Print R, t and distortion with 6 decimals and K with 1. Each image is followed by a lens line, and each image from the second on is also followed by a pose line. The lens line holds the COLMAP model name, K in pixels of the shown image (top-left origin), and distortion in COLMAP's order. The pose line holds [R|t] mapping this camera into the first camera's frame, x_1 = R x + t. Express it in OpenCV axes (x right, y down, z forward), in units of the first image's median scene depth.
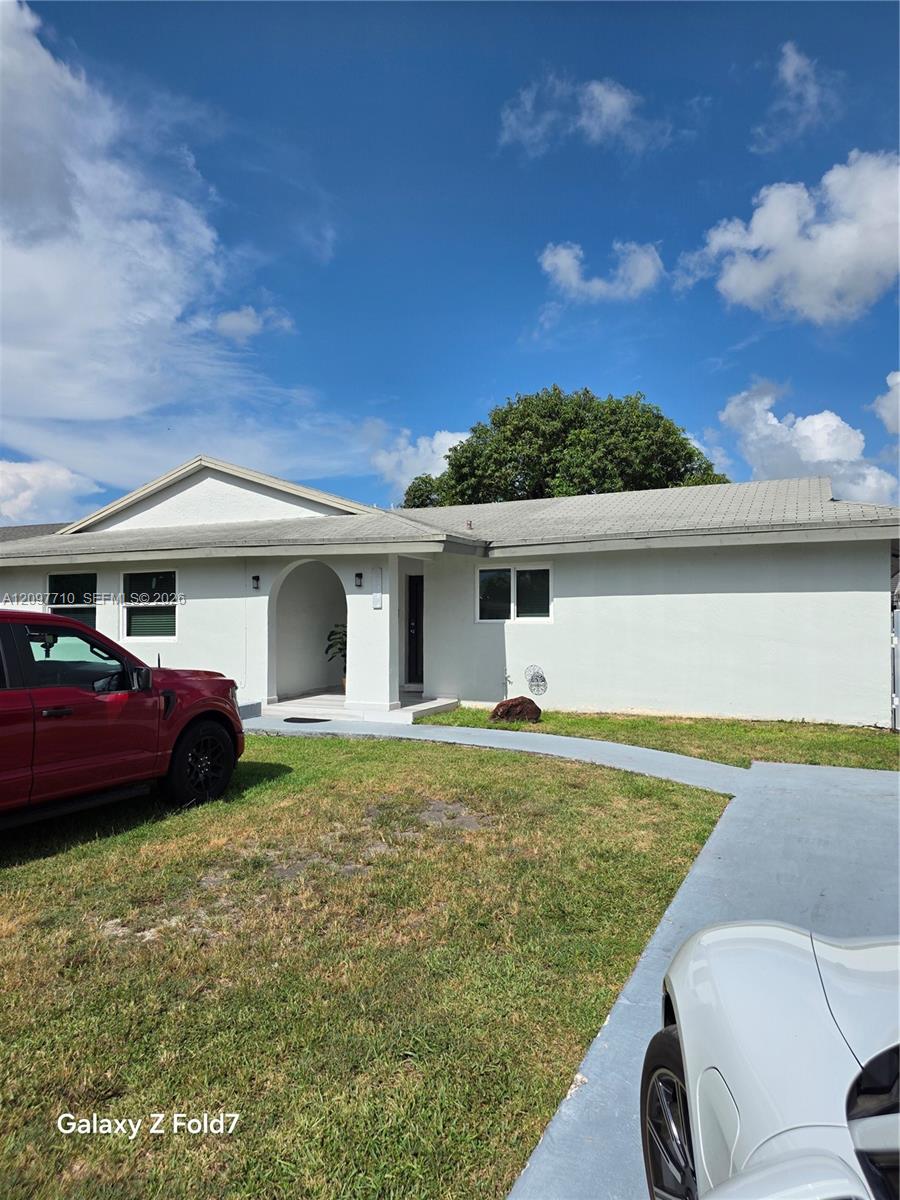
lens RADIAL K [[799.9, 0, 440.9], [0, 799.9, 634.0], [0, 0, 1]] dist [0.081061, -0.039045]
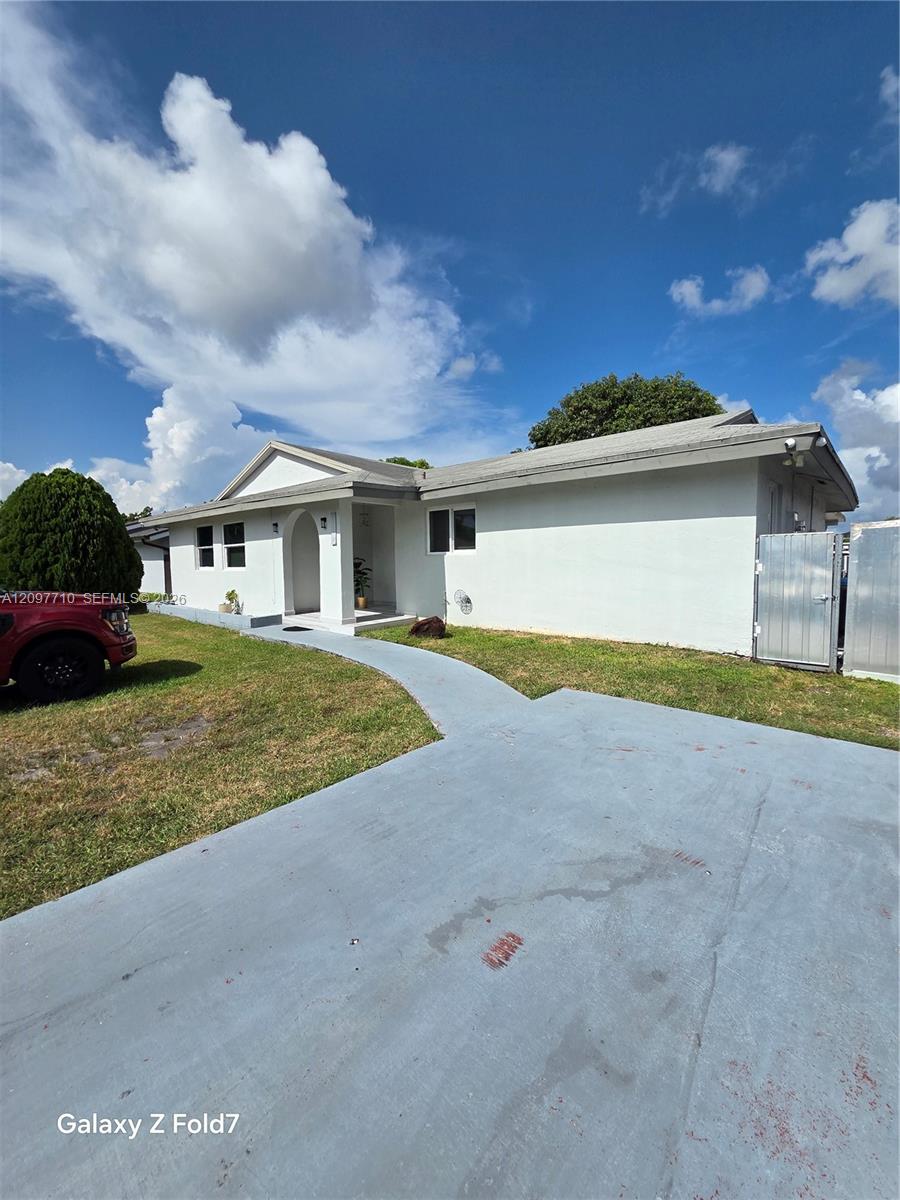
lens RADIAL K [[491.9, 0, 452.0], [0, 491.9, 599.4], [0, 0, 1]] dist [0.013288, 0.001049]
pose [[0.954522, 0.011668, -0.297912, 0.145224], [0.010710, 0.997247, 0.073373, -0.000106], [0.297948, -0.073227, 0.951769, 0.128139]]
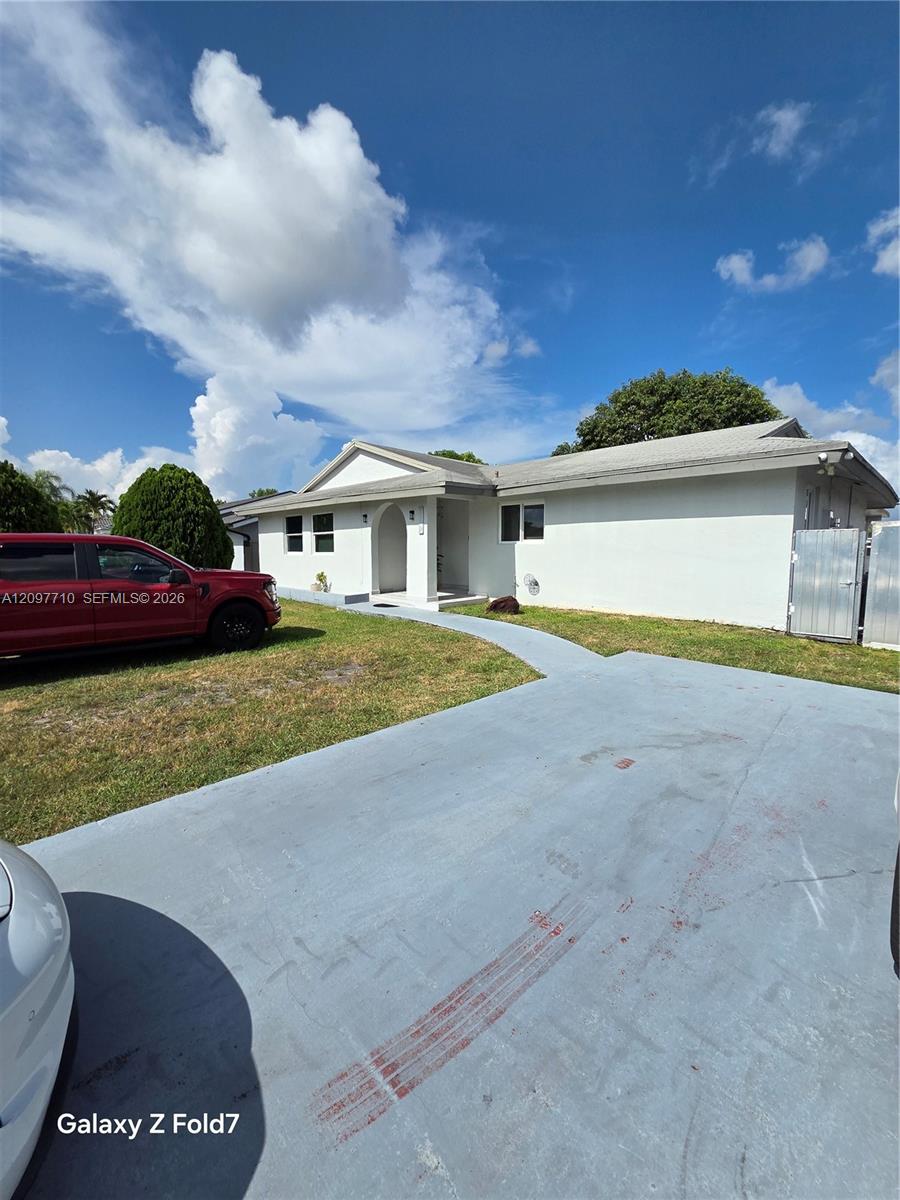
lens RADIAL K [[491.9, 0, 451.1], [0, 491.9, 598.2], [0, 0, 1]] dist [0.013288, 0.001049]
pose [[0.932573, 0.036570, -0.359124, 0.133992], [-0.003459, 0.995715, 0.092411, 0.001290], [0.360964, -0.084938, 0.928704, 0.063106]]
